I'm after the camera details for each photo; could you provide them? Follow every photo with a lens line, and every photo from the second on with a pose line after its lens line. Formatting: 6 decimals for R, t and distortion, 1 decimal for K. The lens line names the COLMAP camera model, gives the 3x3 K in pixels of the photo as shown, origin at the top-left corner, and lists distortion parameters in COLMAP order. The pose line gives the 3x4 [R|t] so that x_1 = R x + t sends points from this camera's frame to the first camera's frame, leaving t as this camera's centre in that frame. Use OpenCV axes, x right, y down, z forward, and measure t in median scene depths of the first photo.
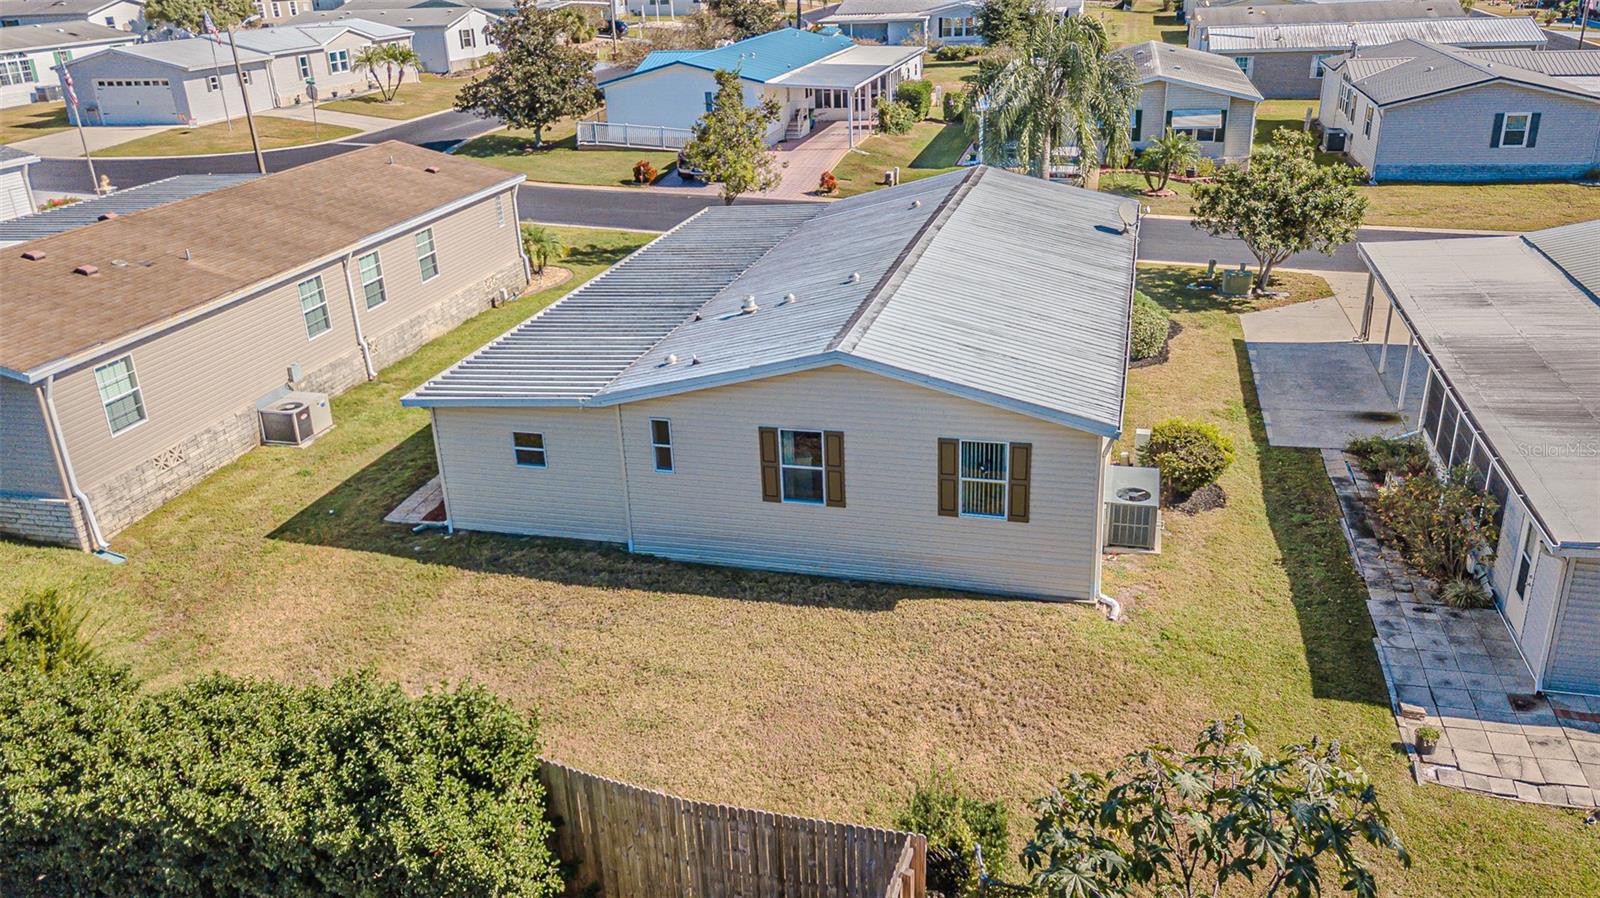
lens RADIAL K [[1229.7, 0, 789.4], [0, 1229.7, 449.5], [0, 0, 1]] dist [0.030917, 0.001952]
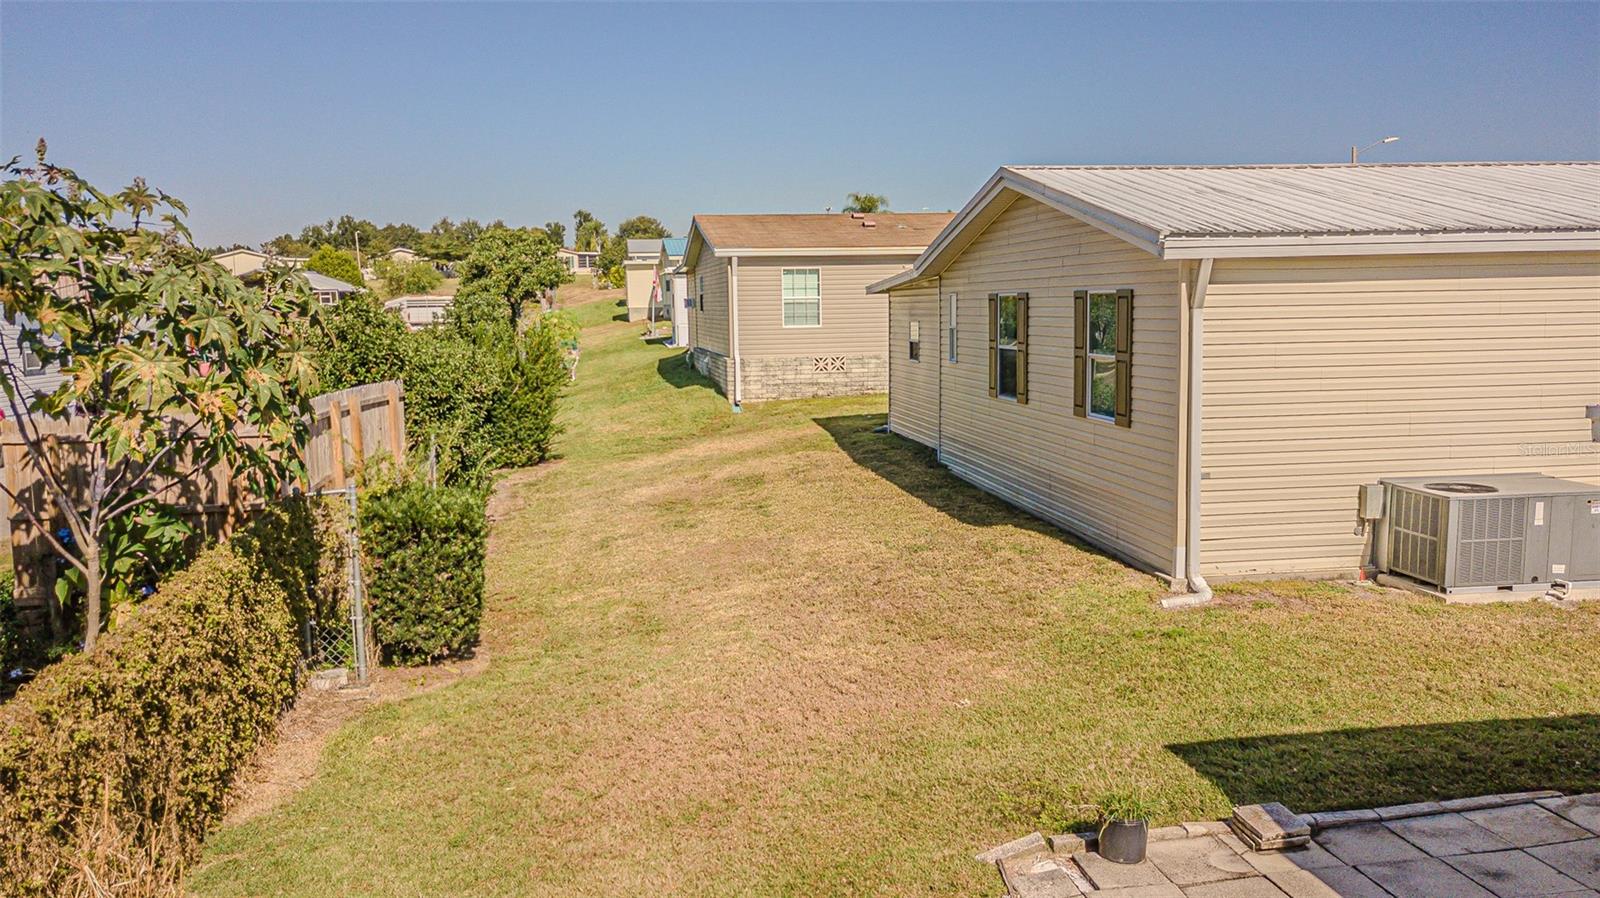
lens RADIAL K [[1237.2, 0, 795.3], [0, 1237.2, 443.8], [0, 0, 1]] dist [0.024406, -0.001226]
pose [[0.417076, 0.139030, -0.898175, 0.607835], [-0.350022, 0.936577, -0.017562, 0.121545], [0.838768, 0.321705, 0.439288, 0.519730]]
